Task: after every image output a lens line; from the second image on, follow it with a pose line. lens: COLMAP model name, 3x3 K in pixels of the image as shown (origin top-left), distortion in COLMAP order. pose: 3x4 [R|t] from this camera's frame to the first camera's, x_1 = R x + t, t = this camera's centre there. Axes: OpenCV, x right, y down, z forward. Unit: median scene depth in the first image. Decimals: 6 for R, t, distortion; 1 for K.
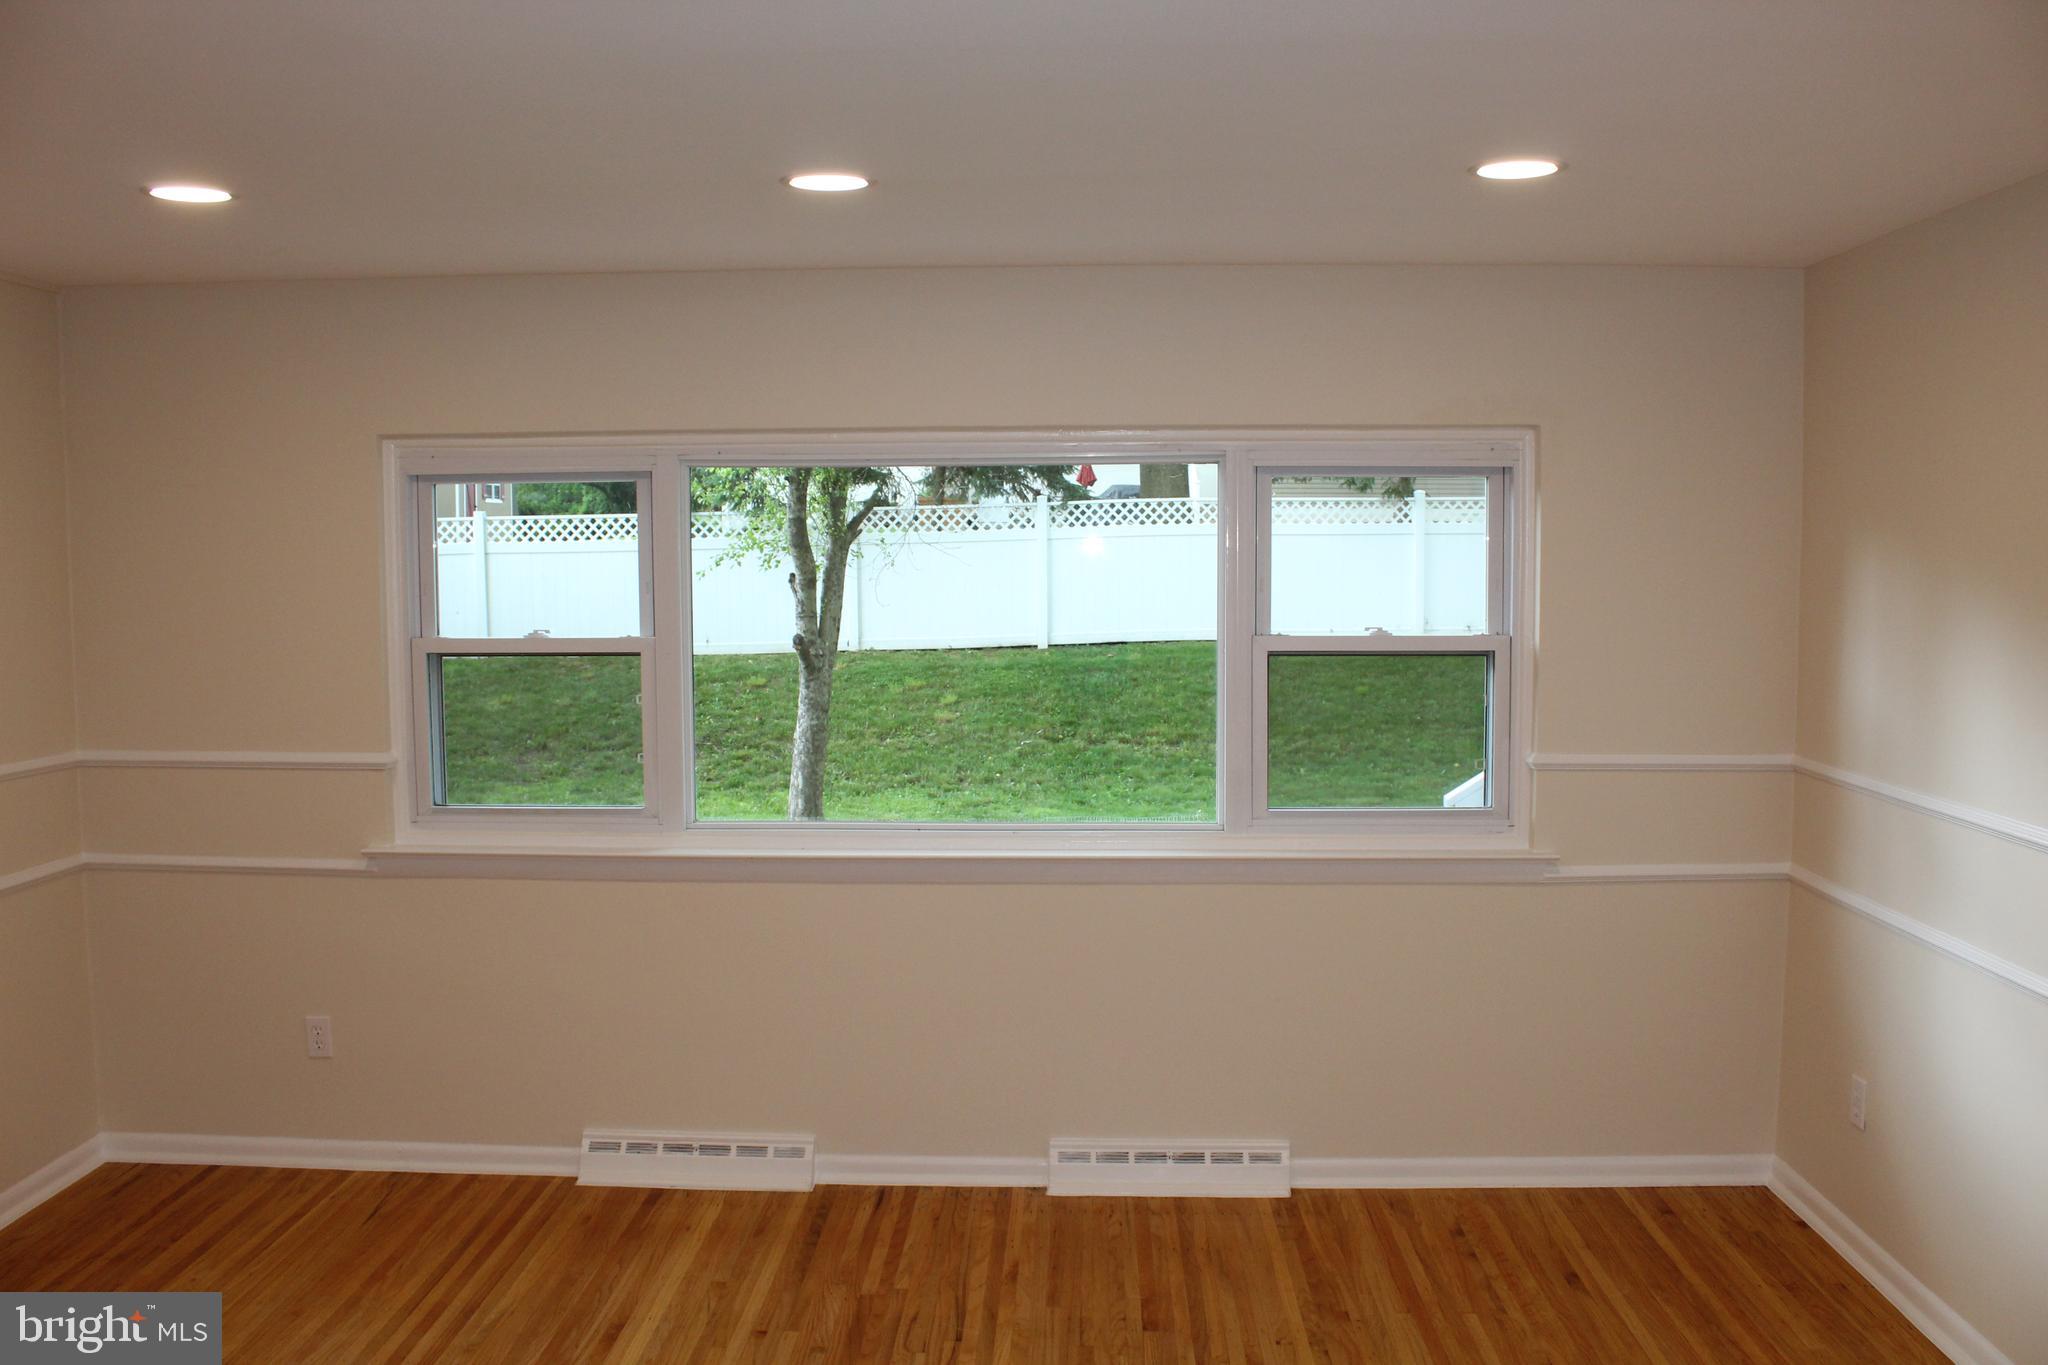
lens RADIAL K [[1698.0, 0, 1014.9], [0, 1698.0, 686.6], [0, 0, 1]] dist [-0.170367, 0.142253]
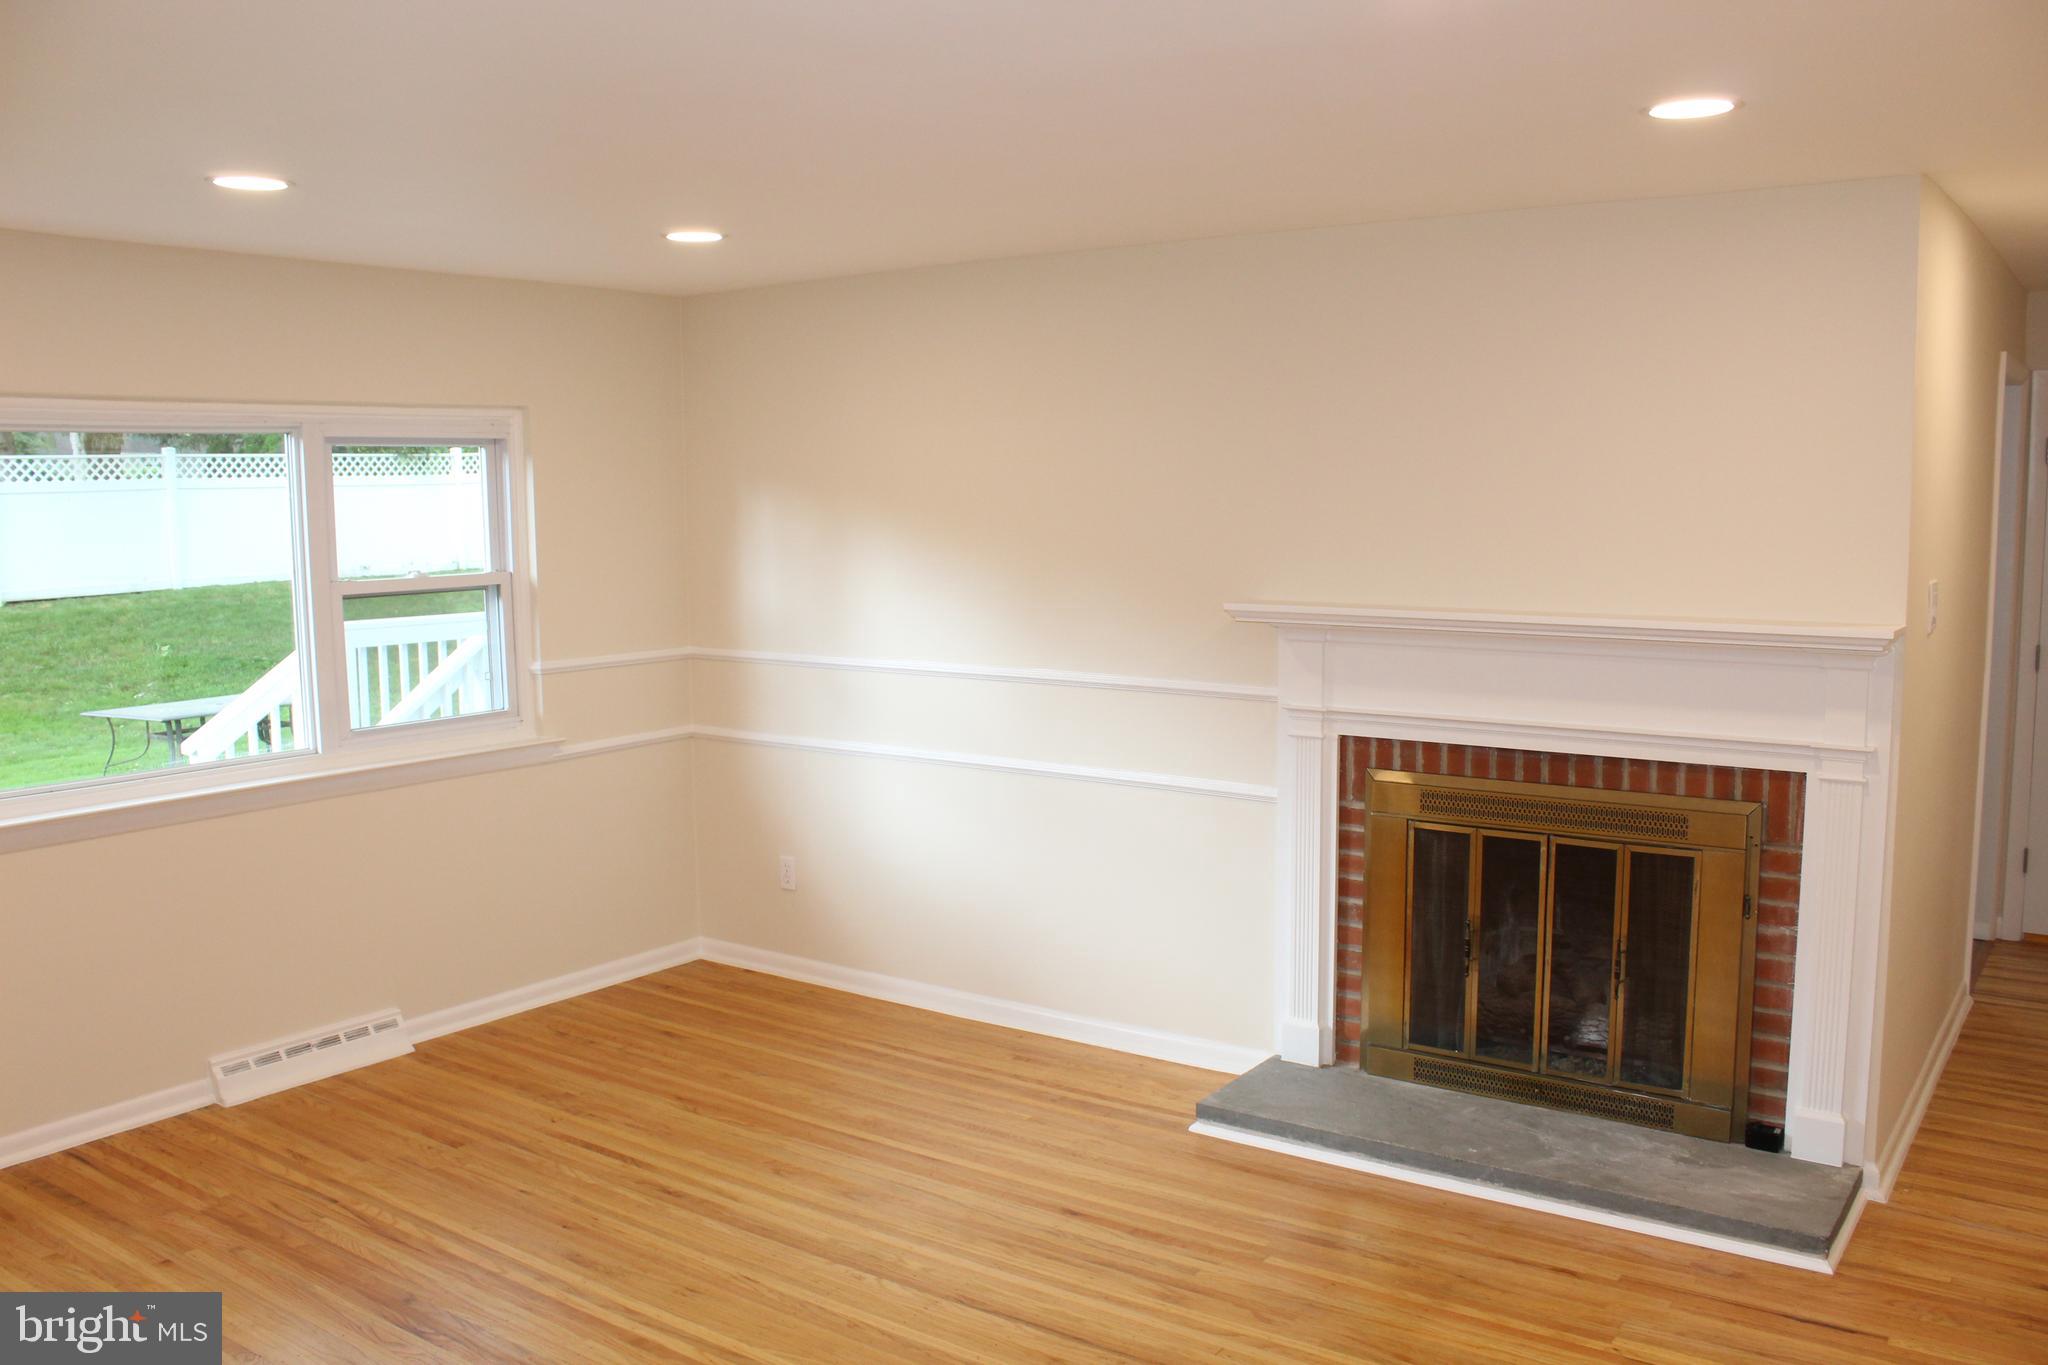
lens RADIAL K [[1698.0, 0, 1026.7], [0, 1698.0, 678.9], [0, 0, 1]] dist [-0.170367, 0.142253]
pose [[0.545217, -0.093892, 0.833020, -0.555750], [0.076003, 0.995152, 0.062422, 0.001105], [-0.834842, 0.029279, 0.549710, -0.022711]]
